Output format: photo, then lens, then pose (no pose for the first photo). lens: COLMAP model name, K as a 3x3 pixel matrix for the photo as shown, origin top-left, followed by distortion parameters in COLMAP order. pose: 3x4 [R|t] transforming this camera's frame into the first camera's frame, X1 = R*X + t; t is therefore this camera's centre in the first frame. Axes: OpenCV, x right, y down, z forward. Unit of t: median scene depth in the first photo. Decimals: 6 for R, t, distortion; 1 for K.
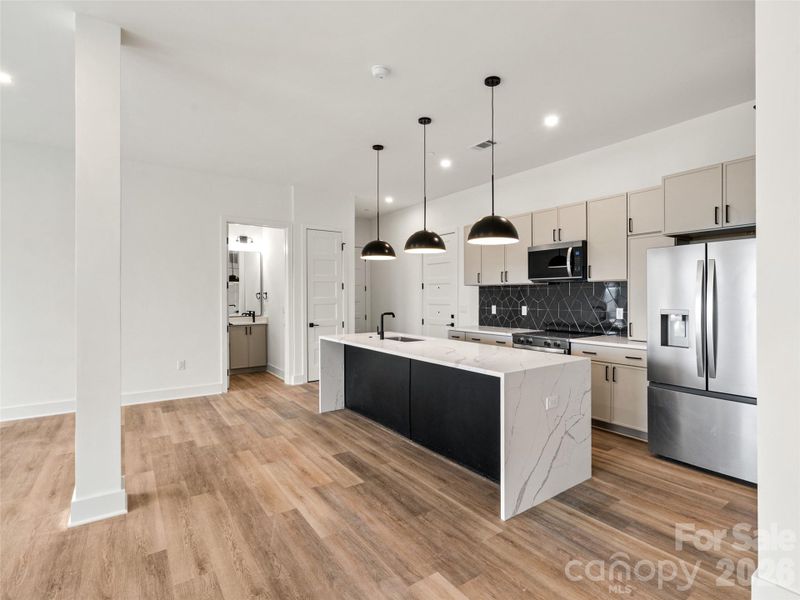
lens RADIAL K [[392.9, 0, 400.0], [0, 392.9, 300.0], [0, 0, 1]] dist [-0.005229, -0.000850]
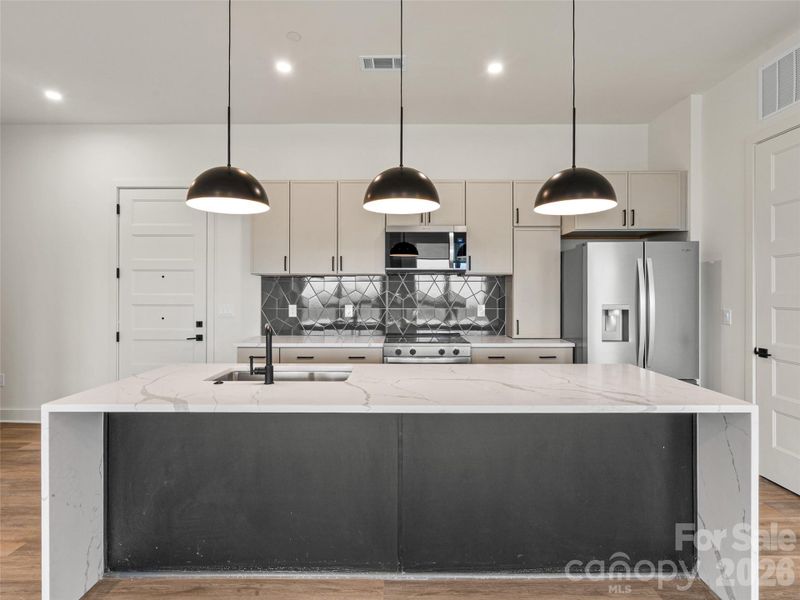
lens RADIAL K [[430.6, 0, 400.4], [0, 430.6, 288.0], [0, 0, 1]] dist [0.003990, 0.000374]
pose [[0.570571, 0.007770, 0.821212, -0.364189], [0.006495, 0.999881, -0.013973, -0.004664], [-0.821223, 0.013306, 0.570453, 0.560108]]
